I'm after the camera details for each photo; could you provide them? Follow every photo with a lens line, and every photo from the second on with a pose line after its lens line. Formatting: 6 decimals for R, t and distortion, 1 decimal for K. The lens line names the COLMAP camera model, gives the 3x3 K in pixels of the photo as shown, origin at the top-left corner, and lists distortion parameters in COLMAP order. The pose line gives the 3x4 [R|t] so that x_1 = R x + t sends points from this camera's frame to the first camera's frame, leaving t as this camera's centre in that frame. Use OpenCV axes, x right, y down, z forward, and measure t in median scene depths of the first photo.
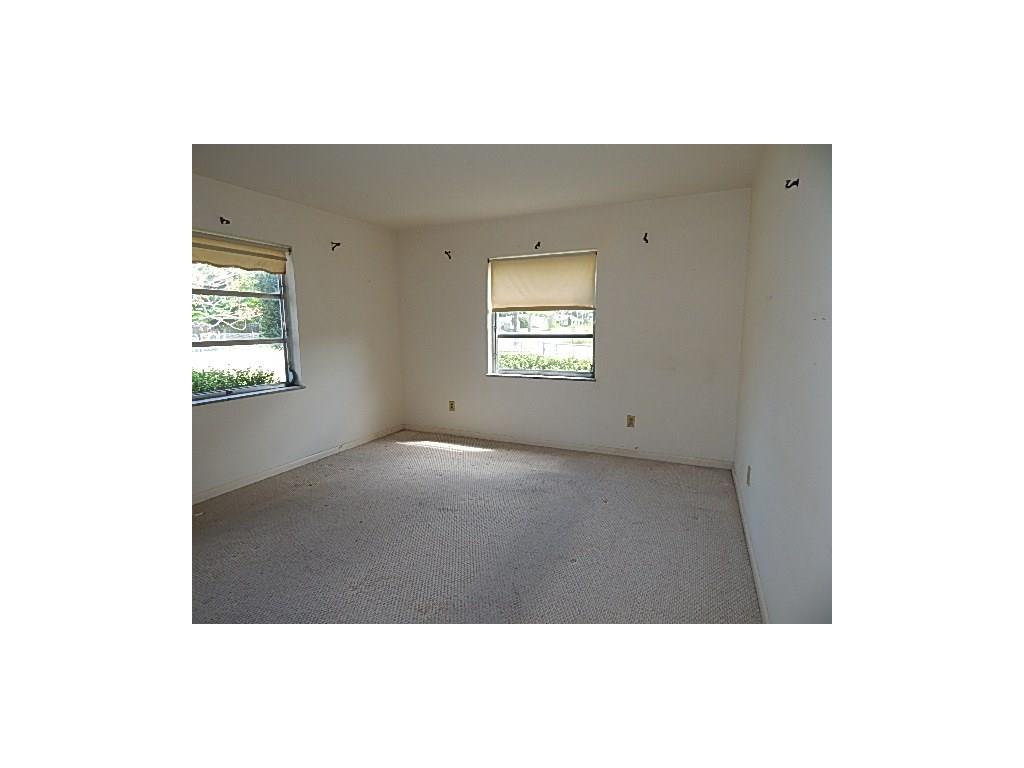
lens RADIAL K [[419.5, 0, 512.4], [0, 419.5, 381.2], [0, 0, 1]] dist [-0.000880, -0.000413]
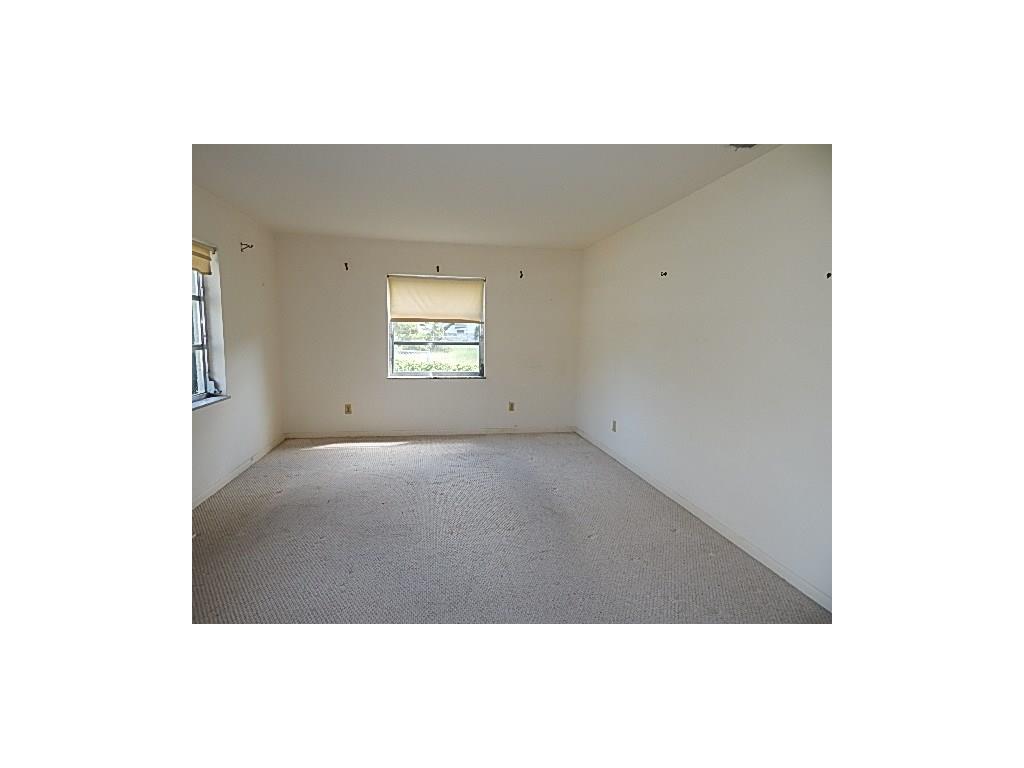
lens RADIAL K [[419.5, 0, 511.1], [0, 419.5, 384.5], [0, 0, 1]] dist [-0.000880, -0.000413]
pose [[0.818918, -0.049813, 0.571745, -0.475719], [0.053807, 0.998502, 0.009925, 0.010029], [-0.571383, 0.022637, 0.820371, -0.110239]]
